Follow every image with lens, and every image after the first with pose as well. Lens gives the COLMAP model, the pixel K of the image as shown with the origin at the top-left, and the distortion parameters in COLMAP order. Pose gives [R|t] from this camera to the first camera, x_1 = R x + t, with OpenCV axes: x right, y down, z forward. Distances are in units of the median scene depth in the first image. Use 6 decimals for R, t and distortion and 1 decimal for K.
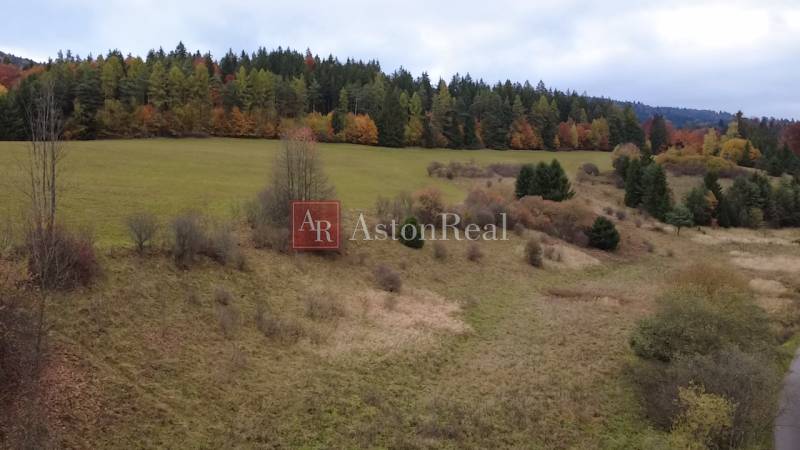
lens RADIAL K [[587.3, 0, 399.2], [0, 587.3, 224.8], [0, 0, 1]] dist [-0.000104, -0.002990]
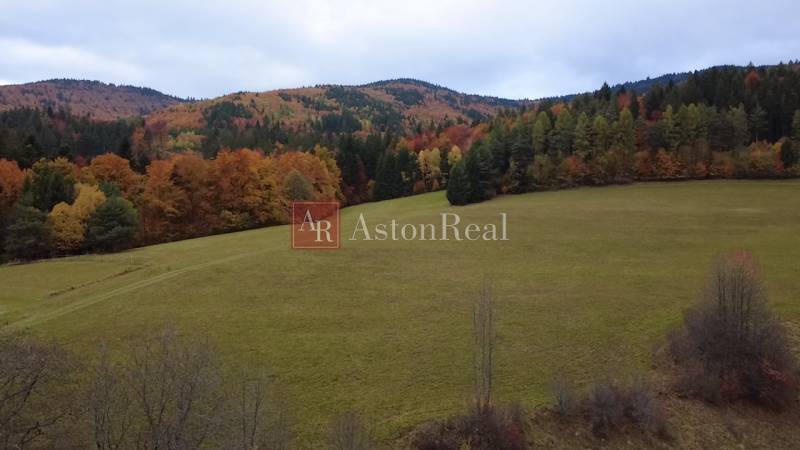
lens RADIAL K [[587.3, 0, 399.2], [0, 587.3, 224.8], [0, 0, 1]] dist [-0.000104, -0.002990]
pose [[0.770579, 0.008399, -0.637289, 0.001419], [-0.015492, 0.999865, -0.005555, -0.066374], [0.637156, 0.014153, 0.770605, -0.001471]]
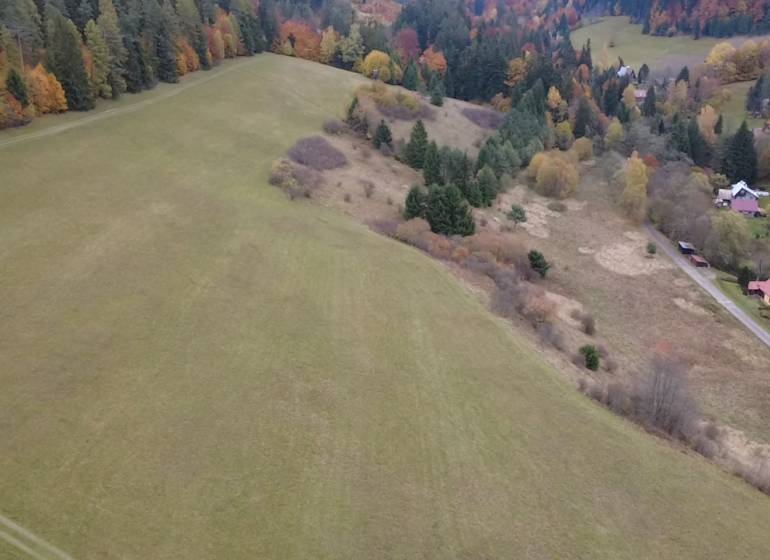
lens RADIAL K [[730.2, 0, 385.0], [0, 730.2, 280.0], [0, 0, 1]] dist [0.001583, -0.009636]
pose [[0.624353, -0.292439, 0.724336, -0.544160], [0.017568, 0.932300, 0.361258, -0.289533], [-0.780945, -0.212827, 0.587222, 0.207639]]
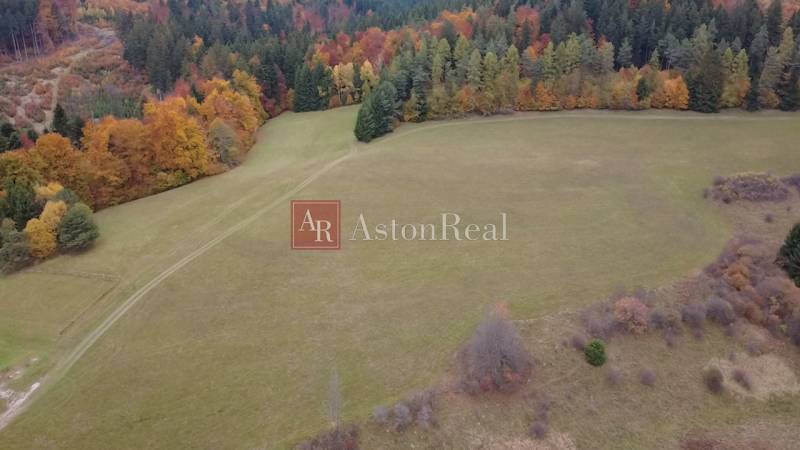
lens RADIAL K [[587.3, 0, 399.2], [0, 587.3, 224.8], [0, 0, 1]] dist [-0.000104, -0.002990]
pose [[0.834154, 0.169220, -0.524929, 0.124294], [-0.009363, 0.955976, 0.293296, -0.269103], [0.551451, -0.239739, 0.799016, -0.089519]]
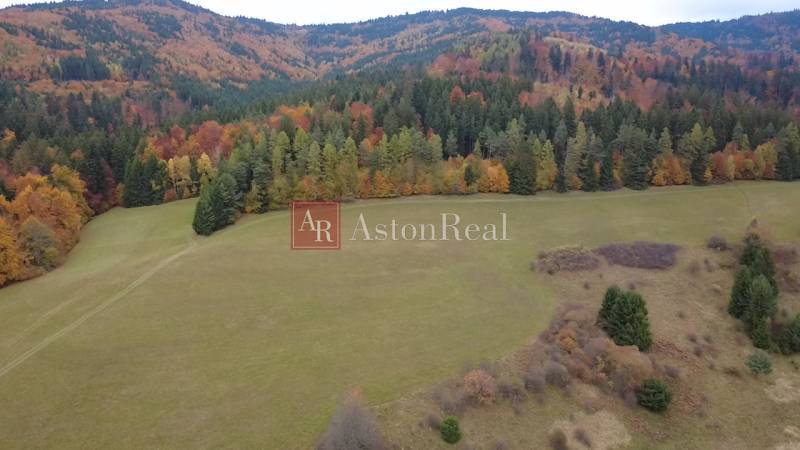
lens RADIAL K [[587.3, 0, 399.2], [0, 587.3, 224.8], [0, 0, 1]] dist [-0.000104, -0.002990]
pose [[0.949270, 0.049494, -0.310544, 0.125734], [-0.004793, 0.989699, 0.143085, -0.265663], [0.314427, -0.134338, 0.939728, -0.087806]]
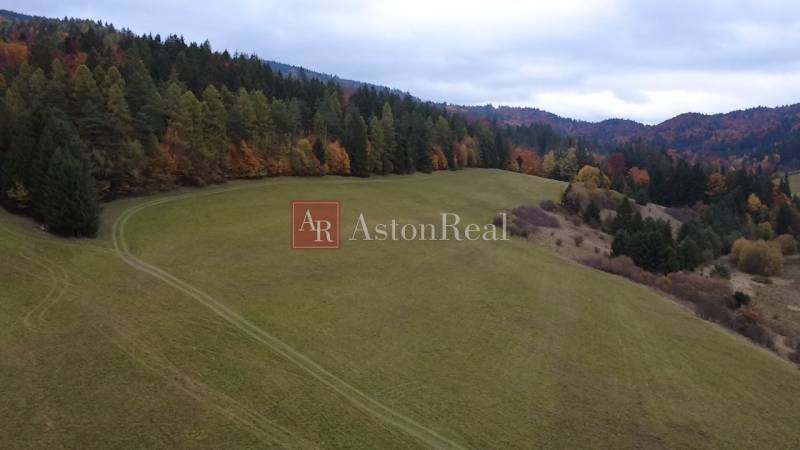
lens RADIAL K [[587.3, 0, 399.2], [0, 587.3, 224.8], [0, 0, 1]] dist [-0.000104, -0.002990]
pose [[0.839829, -0.045382, 0.540951, -0.545155], [0.003725, 0.996958, 0.077855, -0.149097], [-0.542838, -0.063370, 0.837443, 0.208356]]
